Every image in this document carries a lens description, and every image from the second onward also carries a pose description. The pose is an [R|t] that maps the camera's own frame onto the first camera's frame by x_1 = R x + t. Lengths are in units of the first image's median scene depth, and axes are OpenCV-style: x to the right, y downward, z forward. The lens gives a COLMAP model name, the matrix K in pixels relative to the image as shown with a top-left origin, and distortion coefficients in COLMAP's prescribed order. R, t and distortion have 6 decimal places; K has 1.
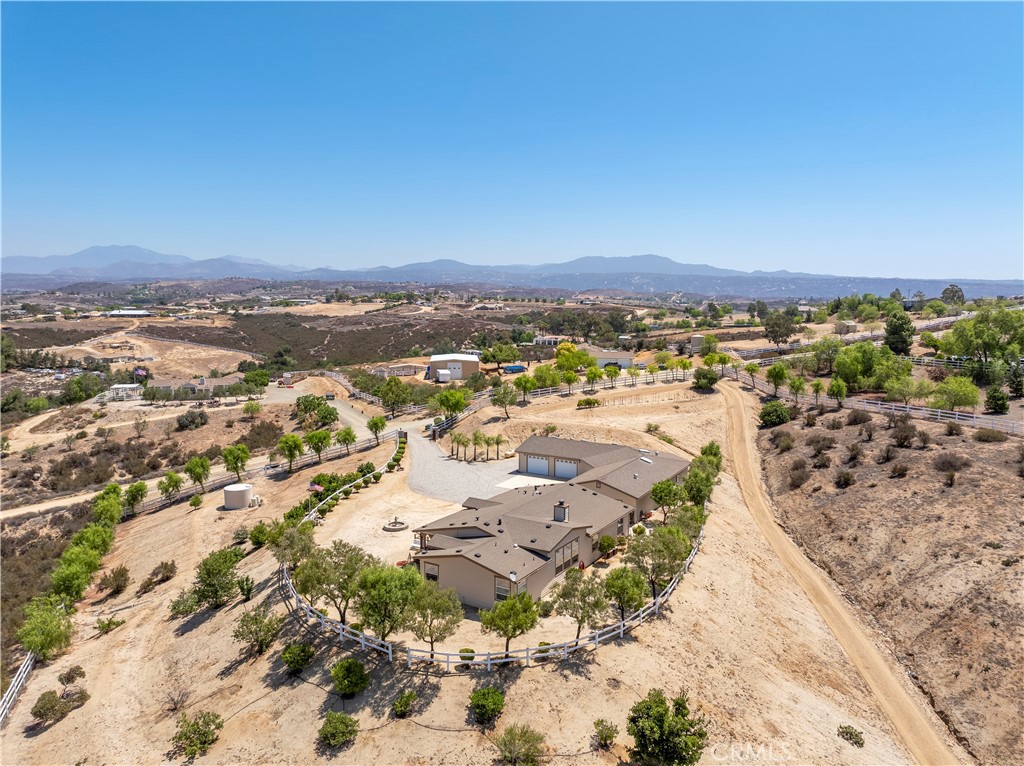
lens RADIAL K [[712.8, 0, 513.7], [0, 712.8, 384.9], [0, 0, 1]] dist [-0.030543, 0.003115]
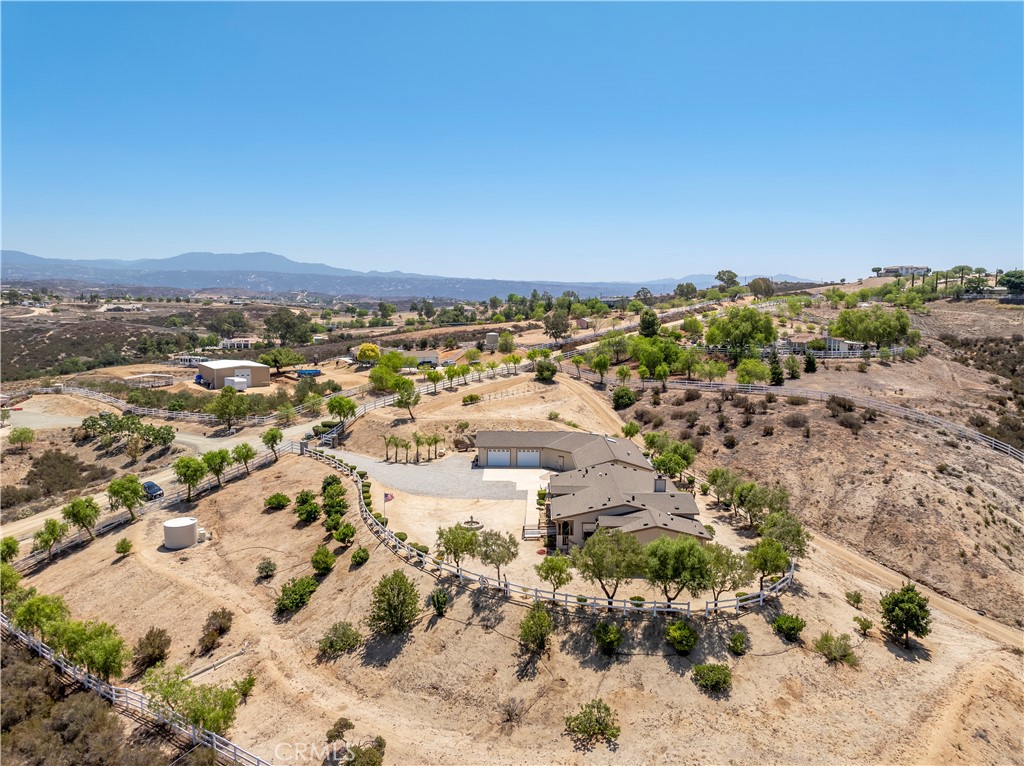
lens RADIAL K [[712.8, 0, 515.7], [0, 712.8, 384.3], [0, 0, 1]] dist [-0.030543, 0.003115]
pose [[0.867887, -0.056857, 0.493497, -0.375324], [0.056813, 0.998271, 0.015099, -0.008767], [-0.493502, 0.014933, 0.869616, 0.051602]]
